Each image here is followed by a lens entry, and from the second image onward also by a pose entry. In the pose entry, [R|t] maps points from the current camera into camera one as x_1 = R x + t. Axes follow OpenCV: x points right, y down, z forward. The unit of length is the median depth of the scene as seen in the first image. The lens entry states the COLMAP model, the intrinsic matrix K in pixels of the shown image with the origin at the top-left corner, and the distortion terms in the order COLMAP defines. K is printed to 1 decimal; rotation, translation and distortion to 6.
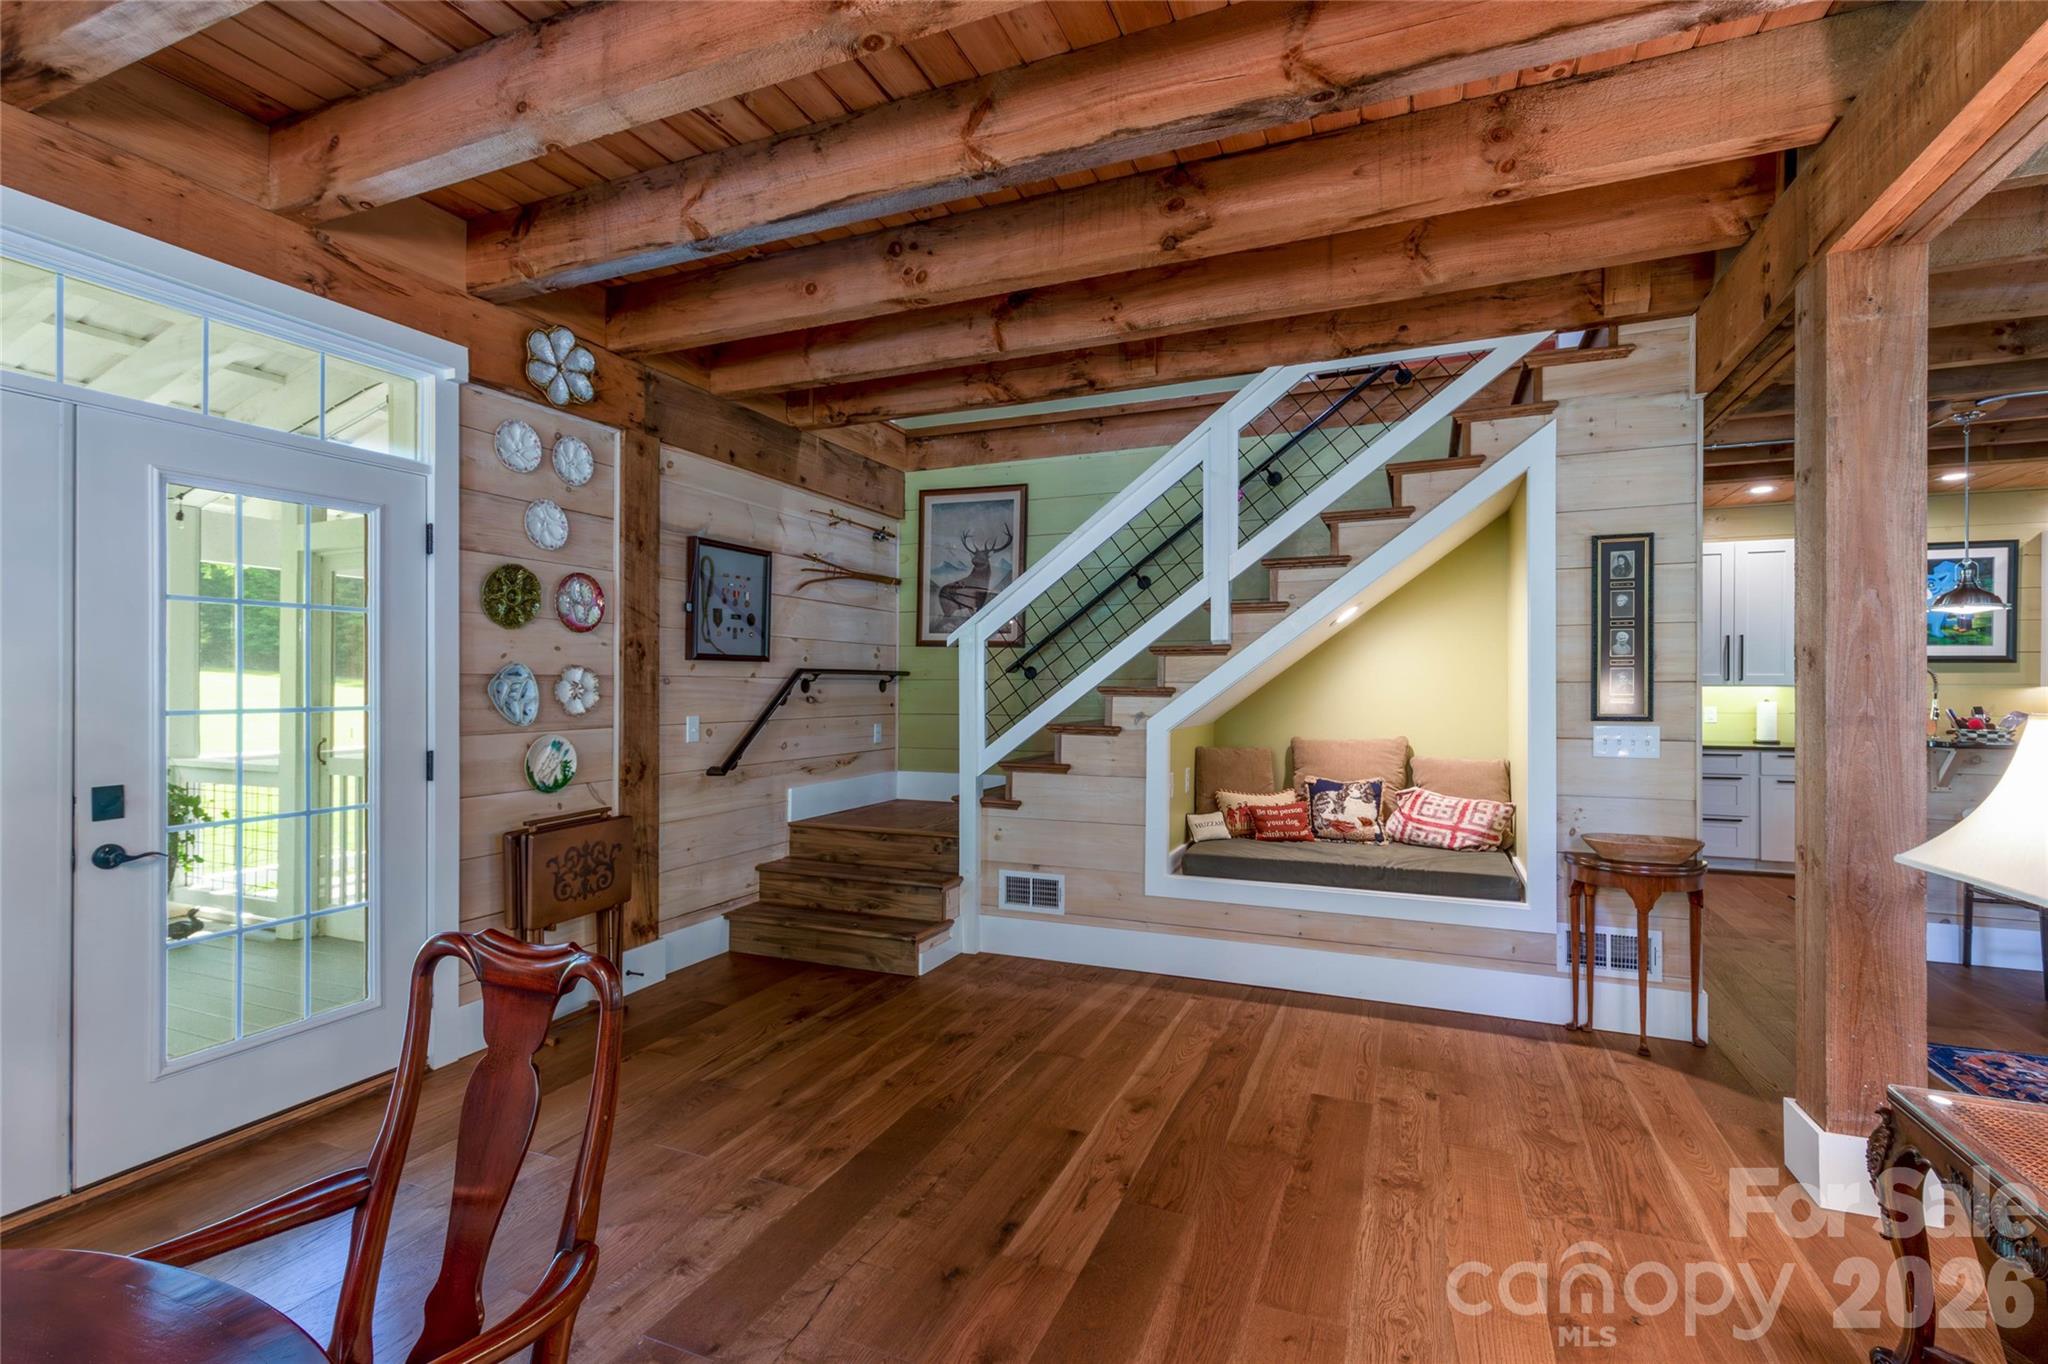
lens RADIAL K [[928.0, 0, 1029.5], [0, 928.0, 690.3], [0, 0, 1]] dist [0.004639, 0.000126]
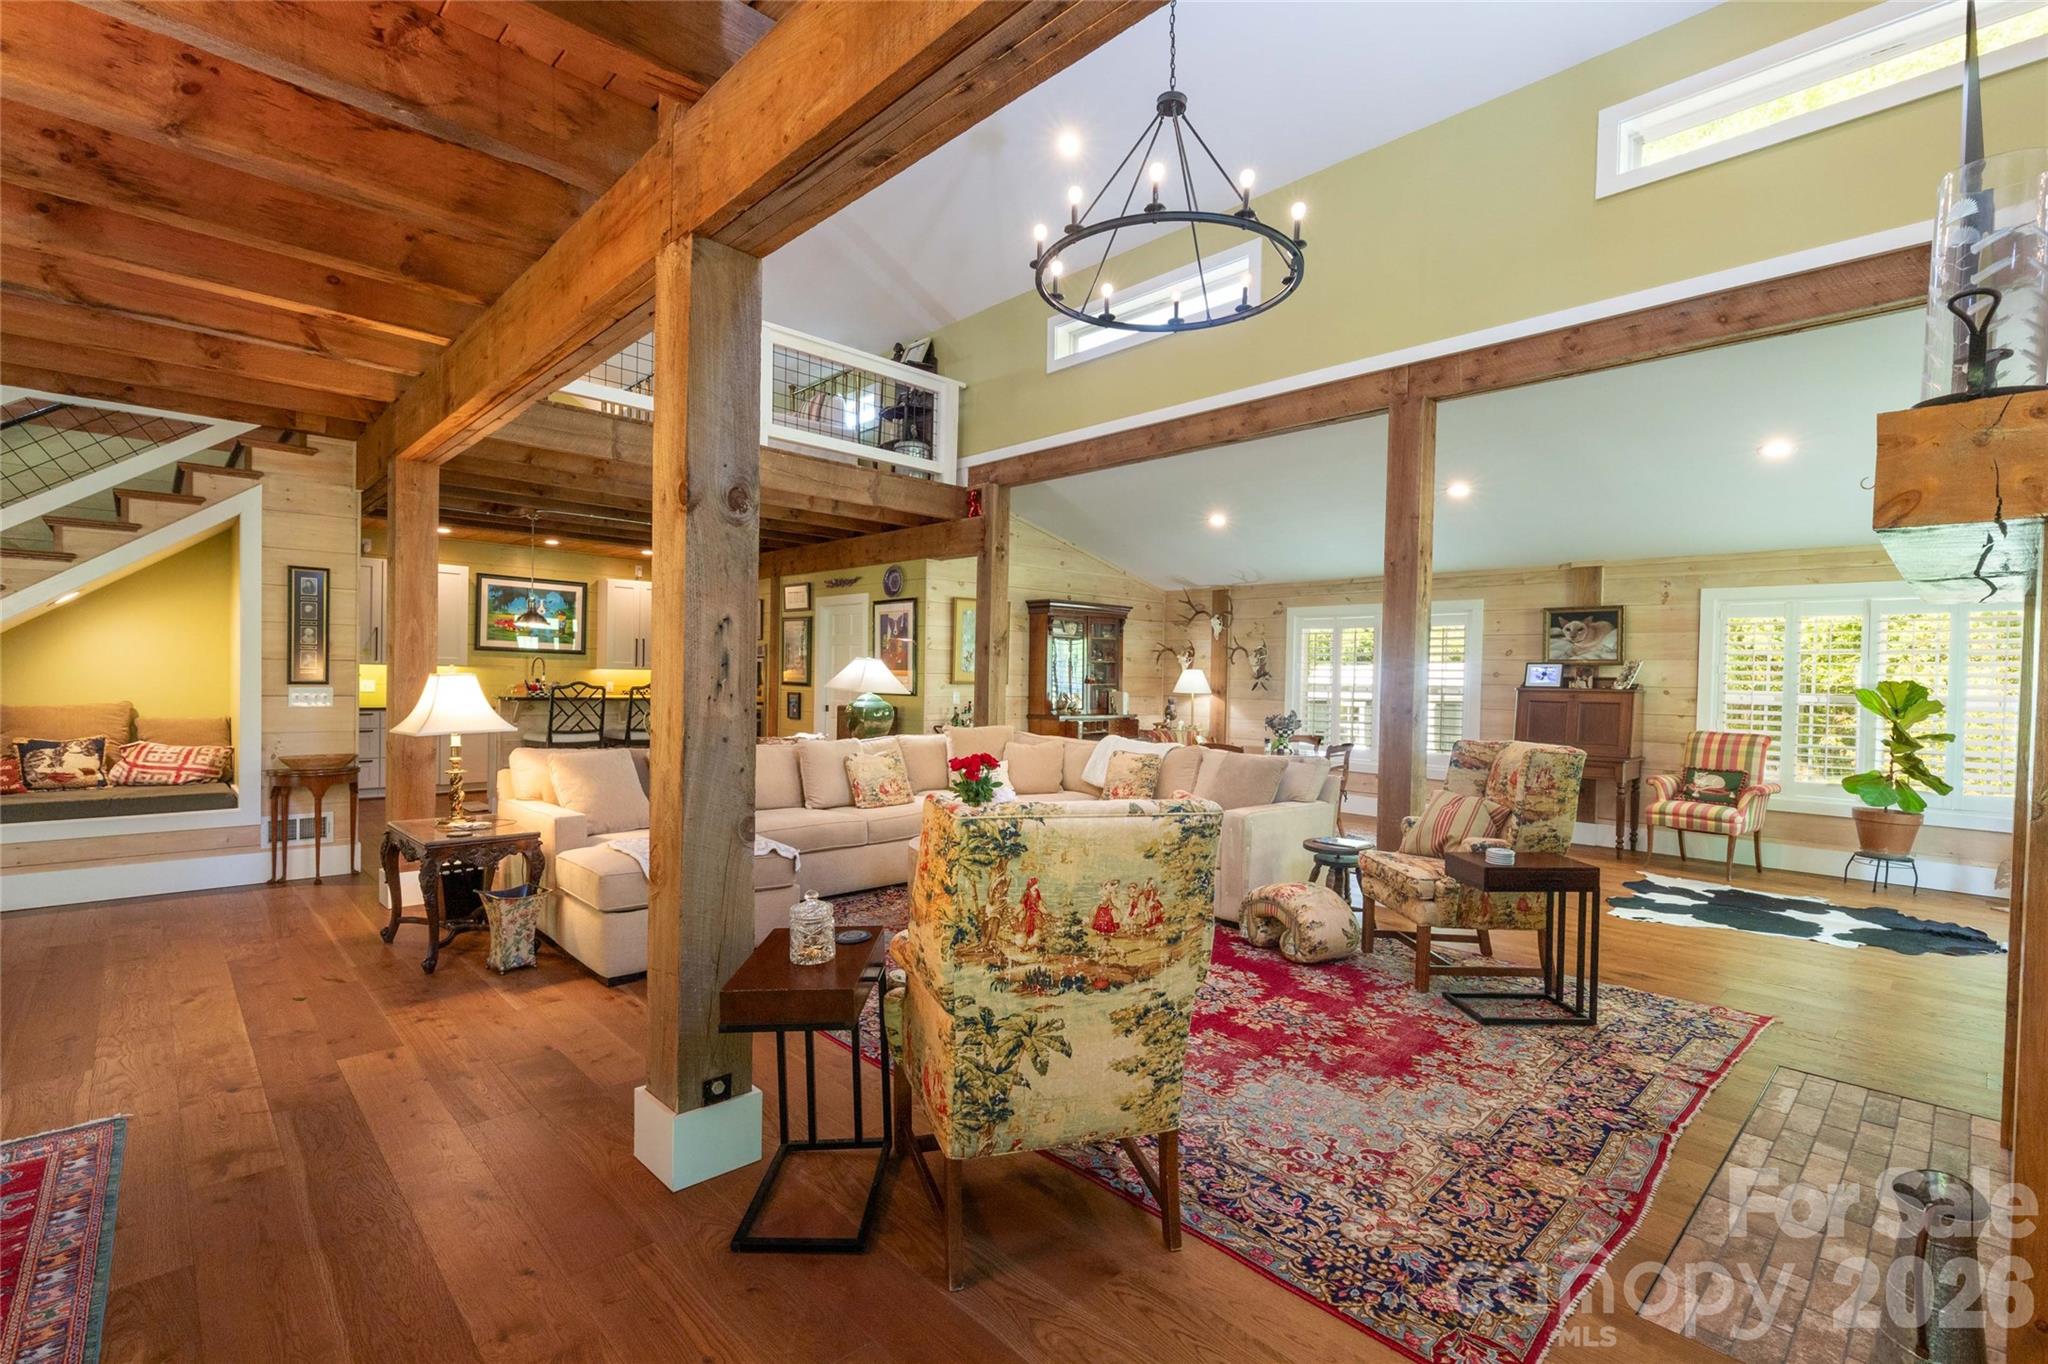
lens RADIAL K [[928.0, 0, 1029.5], [0, 928.0, 690.3], [0, 0, 1]] dist [0.004639, 0.000126]
pose [[0.397111, -0.006133, 0.917750, -0.299664], [-0.013466, 0.999831, 0.012509, 0.005891], [-0.917672, -0.017326, 0.396961, -0.684666]]
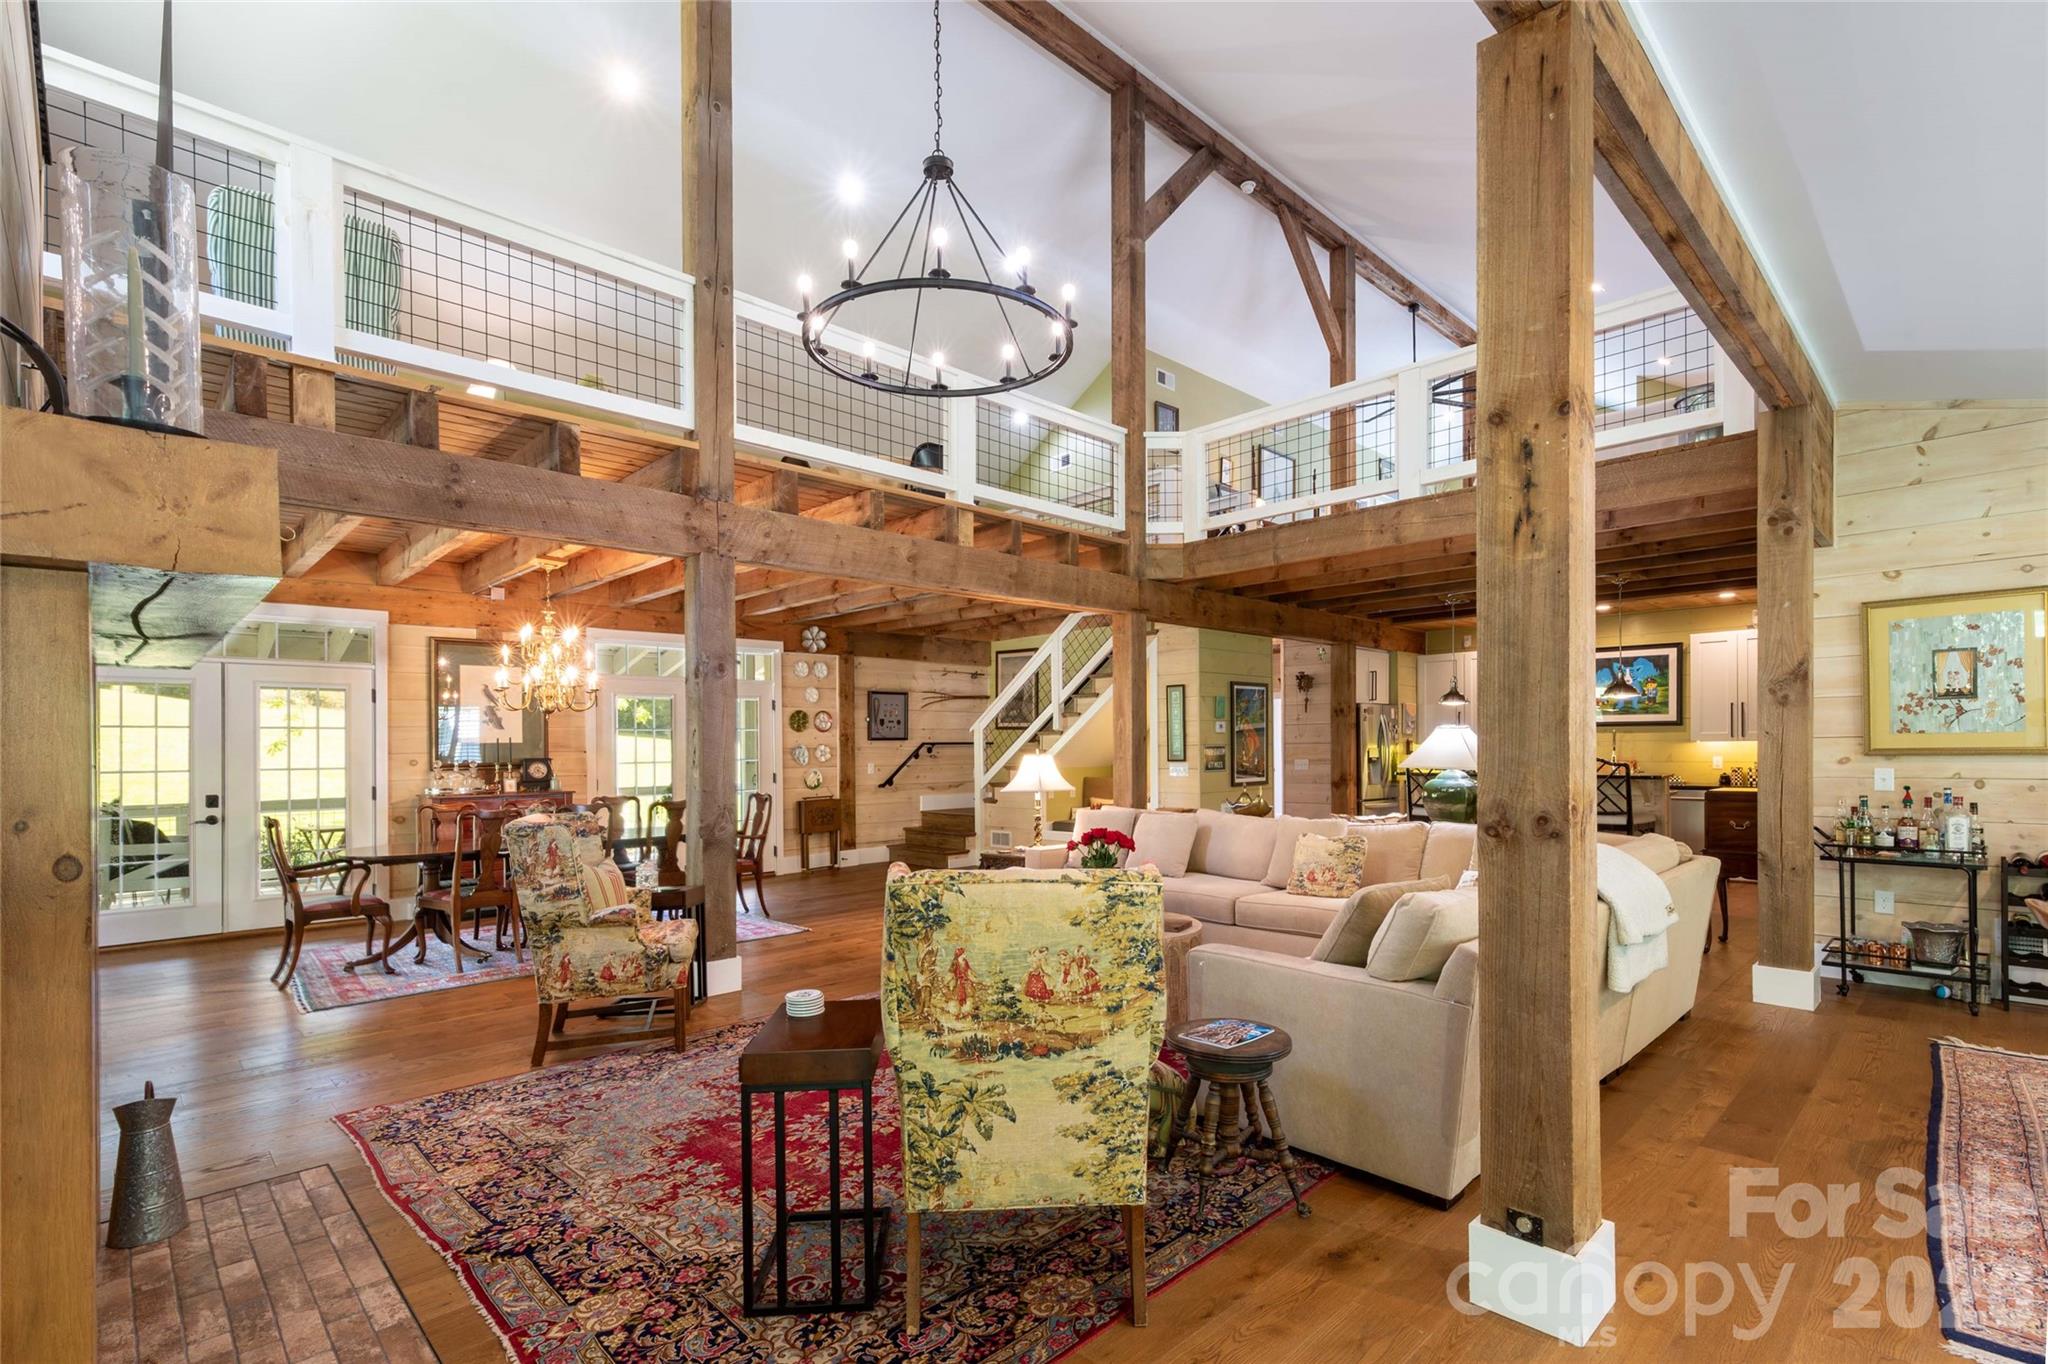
lens RADIAL K [[950.9, 0, 1025.0], [0, 950.9, 755.8], [0, 0, 1]] dist [0.001341, -0.000097]
pose [[0.919248, -0.008489, -0.393588, 1.104658], [0.010345, 0.999943, 0.002595, 0.006406], [0.393544, -0.006457, 0.919283, -1.276168]]
